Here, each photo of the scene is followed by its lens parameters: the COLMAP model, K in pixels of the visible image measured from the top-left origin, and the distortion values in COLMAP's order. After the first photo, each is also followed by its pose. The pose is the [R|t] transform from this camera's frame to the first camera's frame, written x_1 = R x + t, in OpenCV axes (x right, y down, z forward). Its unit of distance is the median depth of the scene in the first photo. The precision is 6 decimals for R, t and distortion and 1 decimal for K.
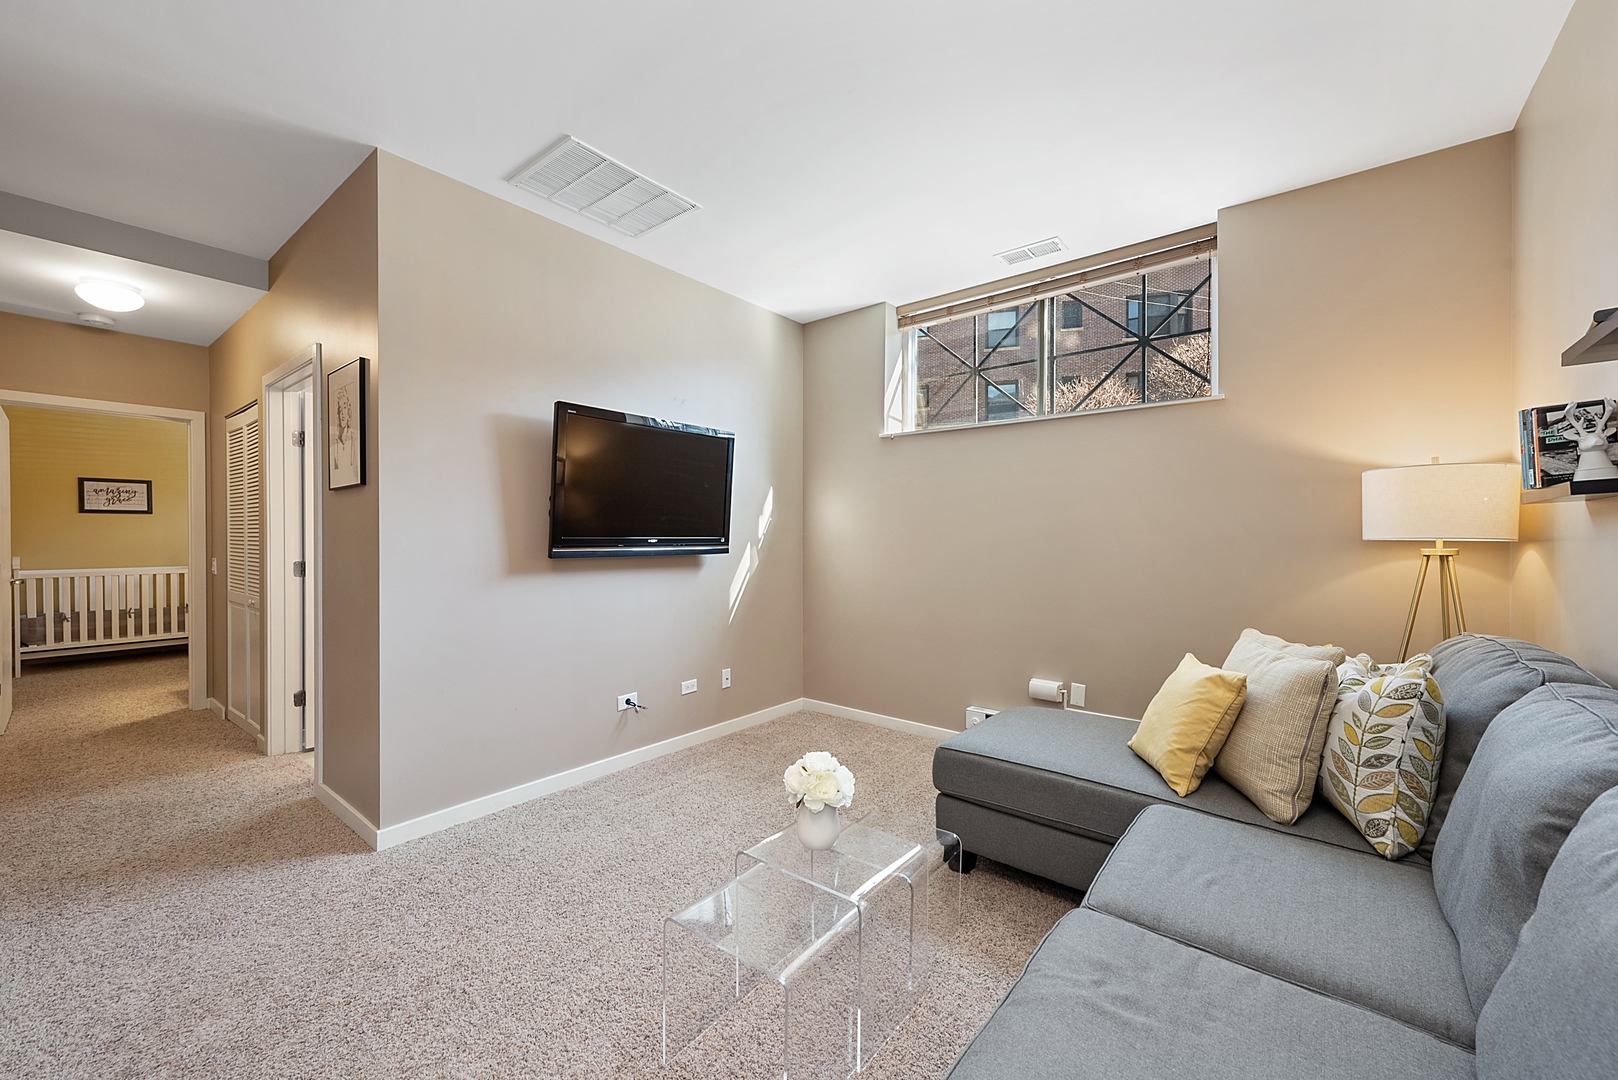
lens RADIAL K [[635.0, 0, 809.0], [0, 635.0, 540.0], [0, 0, 1]] dist [0.013499, -0.006043]
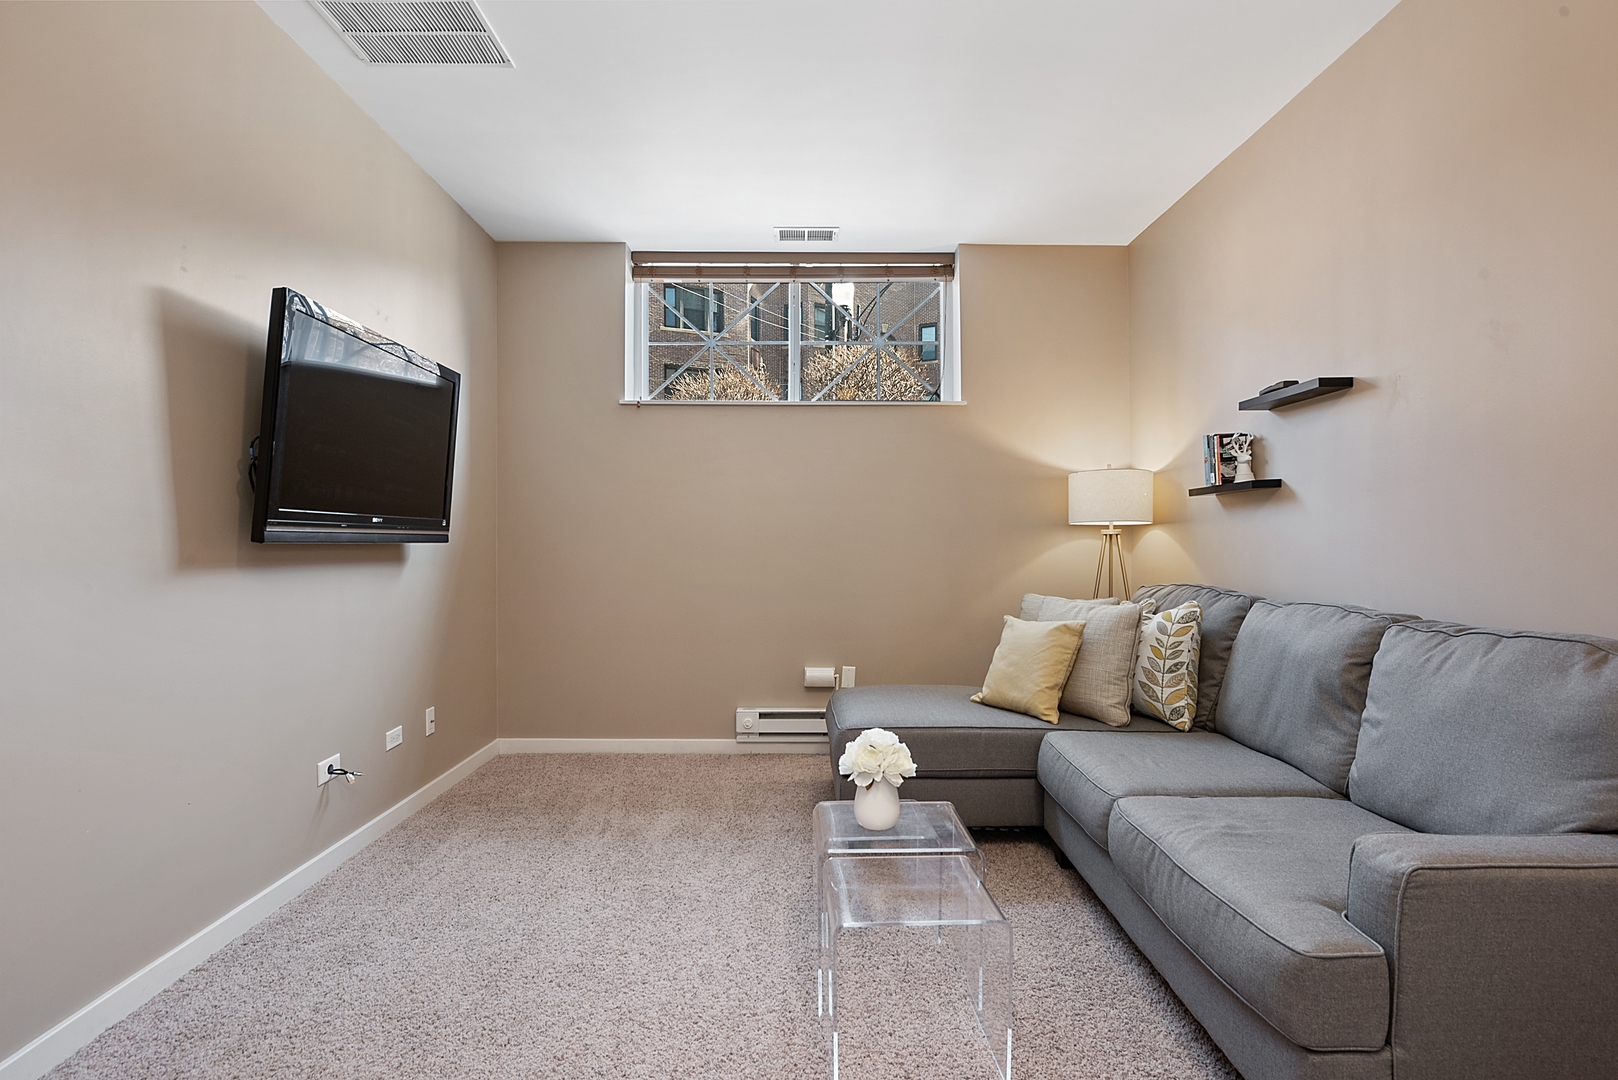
lens RADIAL K [[759.6, 0, 813.9], [0, 759.6, 541.1], [0, 0, 1]] dist [0.000235, -0.005878]
pose [[0.767868, 0.000051, 0.640608, -0.702201], [0.005645, 0.999961, -0.006846, 0.054690], [-0.640583, 0.008873, 0.767838, 0.165833]]
